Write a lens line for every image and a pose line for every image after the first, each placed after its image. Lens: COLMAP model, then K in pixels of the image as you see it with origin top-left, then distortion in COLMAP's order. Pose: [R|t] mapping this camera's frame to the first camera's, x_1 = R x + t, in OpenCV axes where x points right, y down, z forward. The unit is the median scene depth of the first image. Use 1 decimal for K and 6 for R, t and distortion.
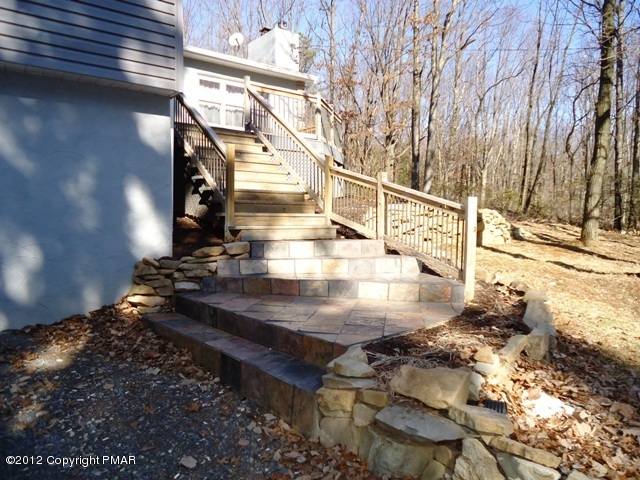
lens RADIAL K [[461.0, 0, 321.8], [0, 461.0, 236.7], [0, 0, 1]] dist [-0.005450, -0.001809]
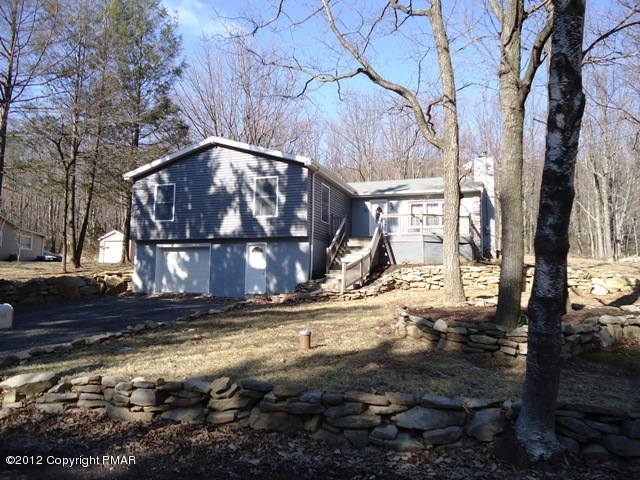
lens RADIAL K [[461.0, 0, 317.1], [0, 461.0, 239.7], [0, 0, 1]] dist [-0.005450, -0.001809]
pose [[0.537534, -0.076405, -0.839774, 2.896107], [-0.051179, 0.991095, -0.122932, 0.156149], [0.841688, 0.109059, 0.528837, -0.852003]]
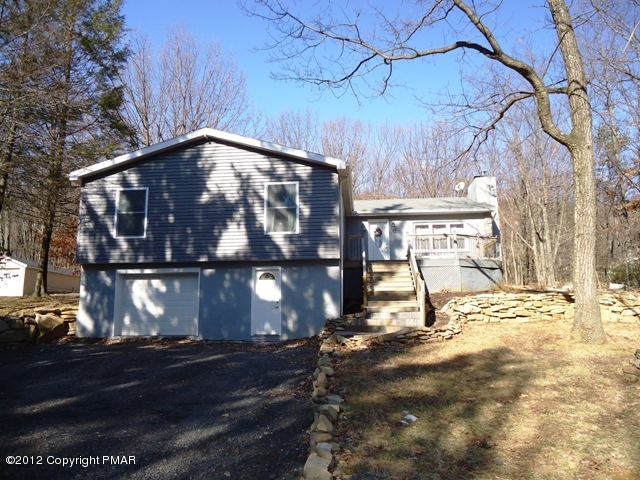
lens RADIAL K [[461.0, 0, 320.7], [0, 461.0, 241.2], [0, 0, 1]] dist [-0.005450, -0.001809]
pose [[0.726880, -0.118799, -0.676412, 1.612791], [-0.019838, 0.980882, -0.193591, 0.136876], [0.686478, 0.154136, 0.710626, -1.143674]]
